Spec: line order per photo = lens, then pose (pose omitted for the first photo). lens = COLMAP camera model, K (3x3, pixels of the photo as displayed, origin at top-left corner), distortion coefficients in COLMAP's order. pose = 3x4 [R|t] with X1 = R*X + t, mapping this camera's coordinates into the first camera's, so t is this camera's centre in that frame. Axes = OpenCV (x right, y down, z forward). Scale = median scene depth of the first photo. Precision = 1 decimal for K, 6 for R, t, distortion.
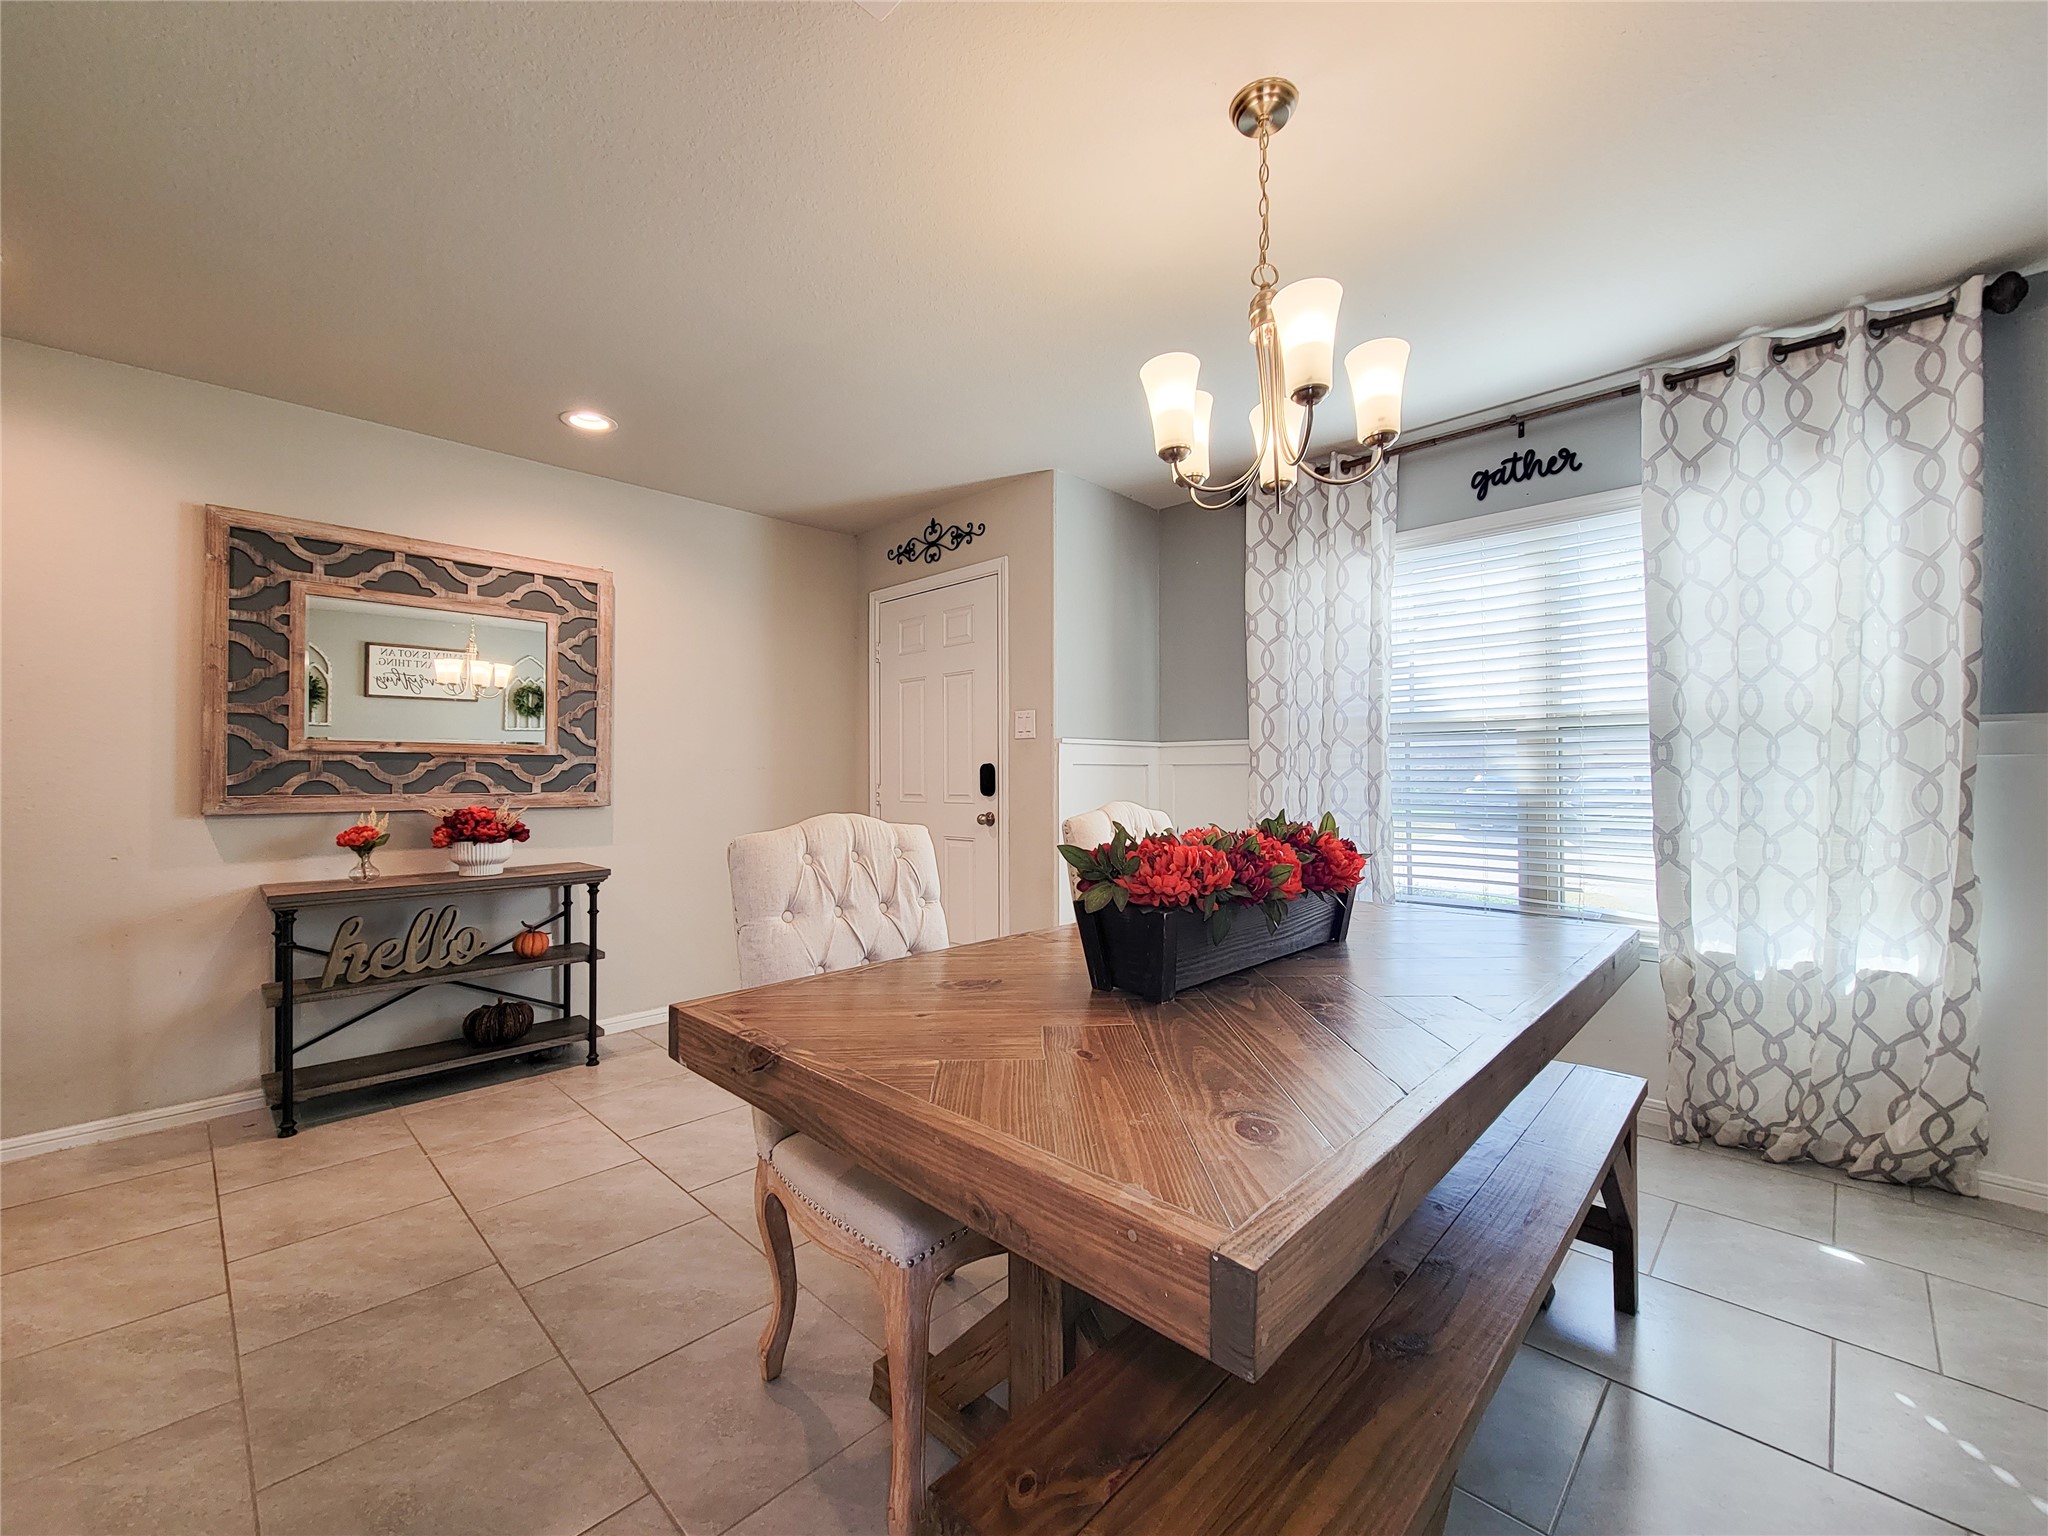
lens RADIAL K [[840.3, 0, 1026.3], [0, 840.3, 775.7], [0, 0, 1]] dist [0.000333, -0.000946]
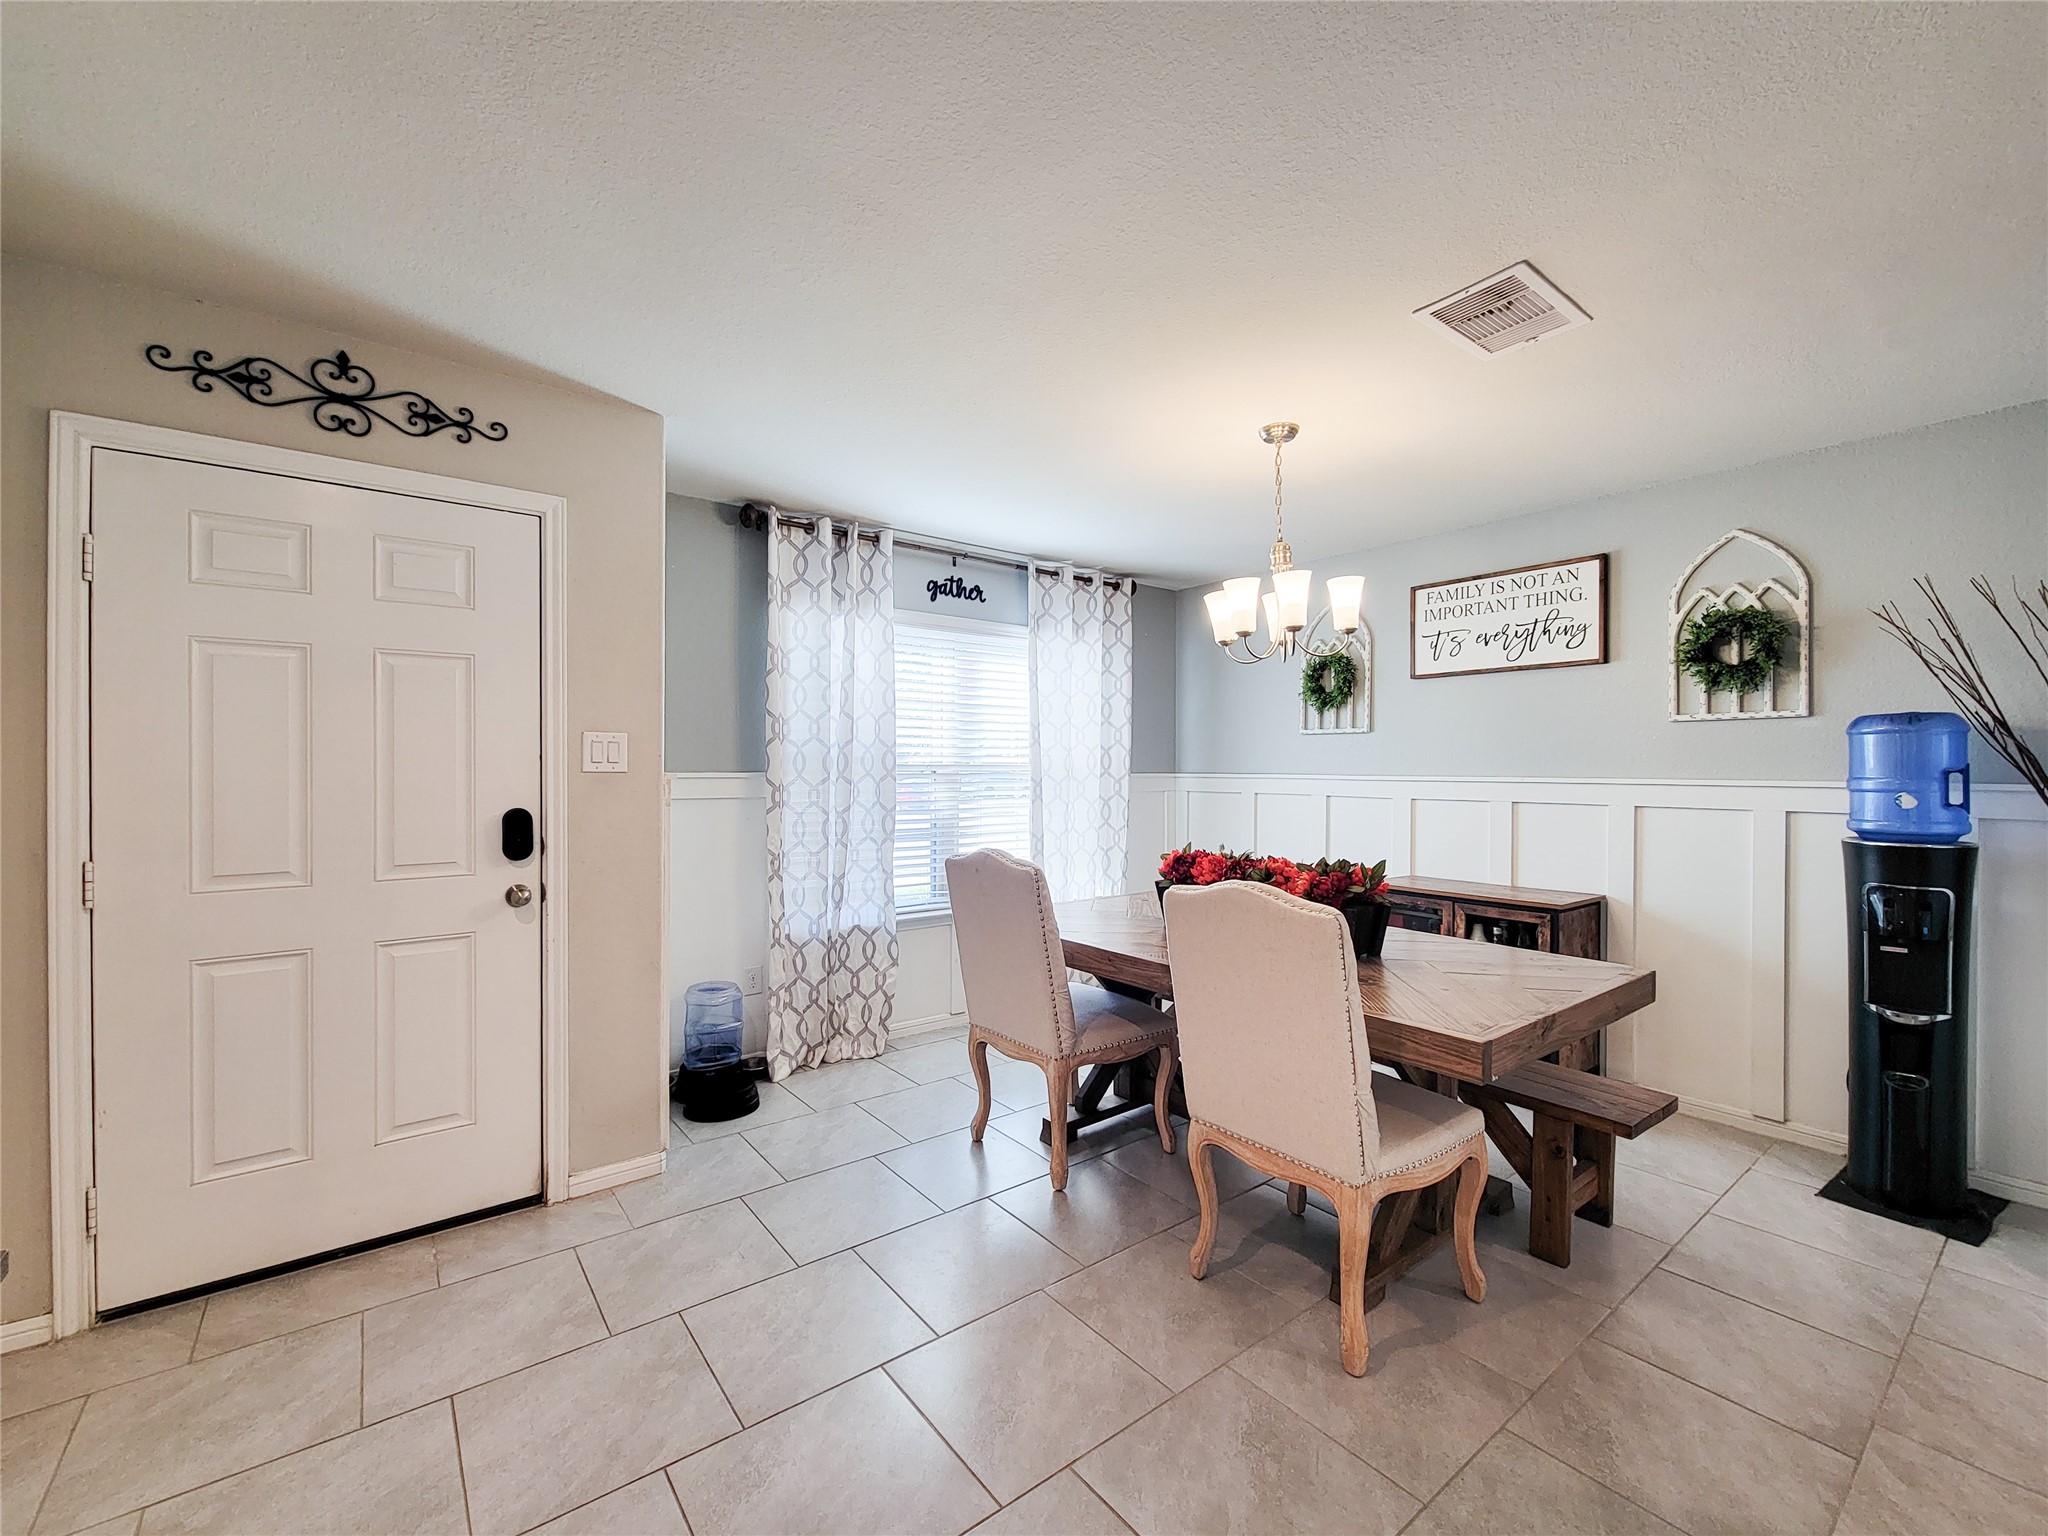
lens RADIAL K [[840.3, 0, 1023.8], [0, 840.3, 778.5], [0, 0, 1]] dist [0.000333, -0.000946]
pose [[0.140715, -0.002665, 0.990047, -0.773861], [0.003665, 0.999991, 0.002171, -0.046552], [-0.990043, 0.003323, 0.140723, 0.667081]]
